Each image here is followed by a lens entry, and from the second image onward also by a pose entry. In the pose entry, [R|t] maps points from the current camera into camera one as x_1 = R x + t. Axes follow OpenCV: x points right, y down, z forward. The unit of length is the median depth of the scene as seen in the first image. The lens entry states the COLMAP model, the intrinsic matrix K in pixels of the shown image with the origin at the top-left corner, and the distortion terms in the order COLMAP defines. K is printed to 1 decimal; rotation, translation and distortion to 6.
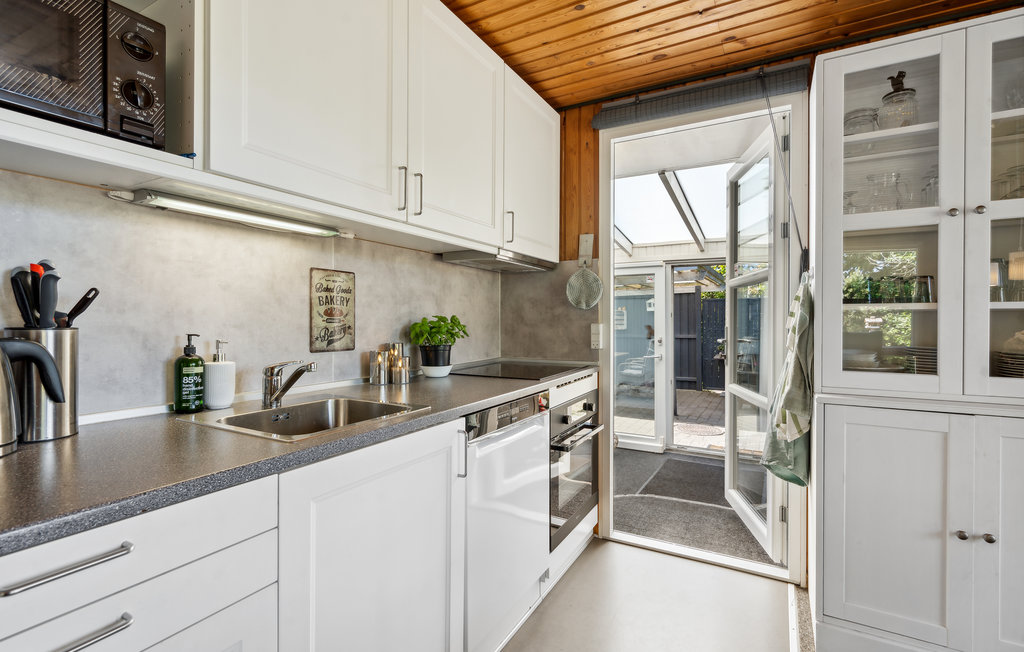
lens RADIAL K [[470.3, 0, 512.0], [0, 470.3, 326.0], [0, 0, 1]] dist [0.000007, 0.000051]
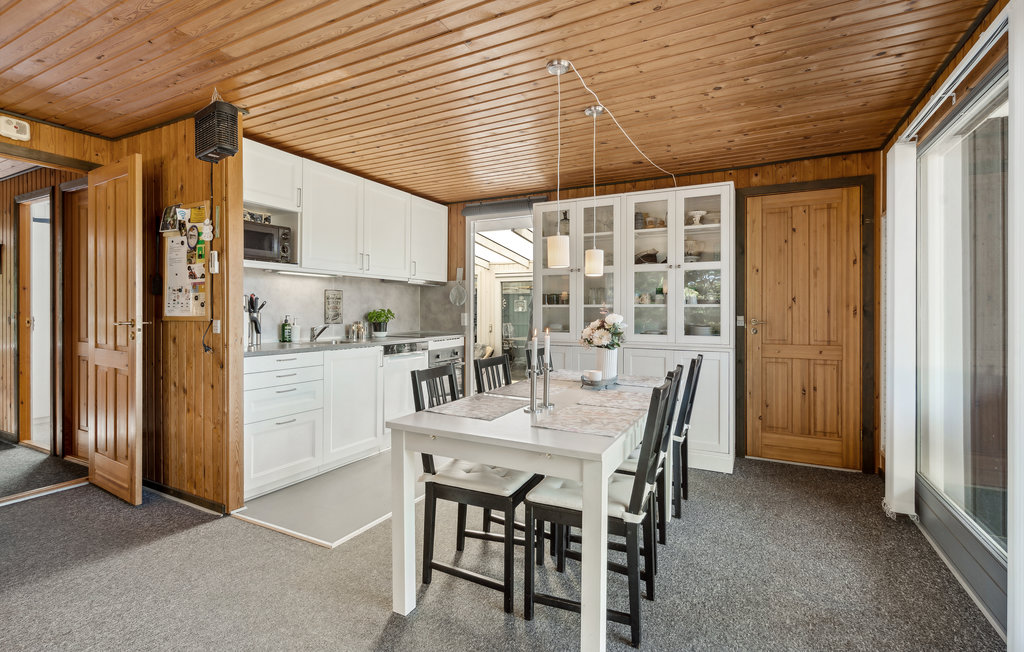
lens RADIAL K [[473.5, 0, 510.2], [0, 473.5, 314.8], [0, 0, 1]] dist [0.000031, 0.000198]
pose [[0.999665, 0.000313, 0.025866, 0.389195], [-0.000148, 0.999980, -0.006398, 0.019557], [-0.025868, 0.006392, 0.999645, -1.222805]]
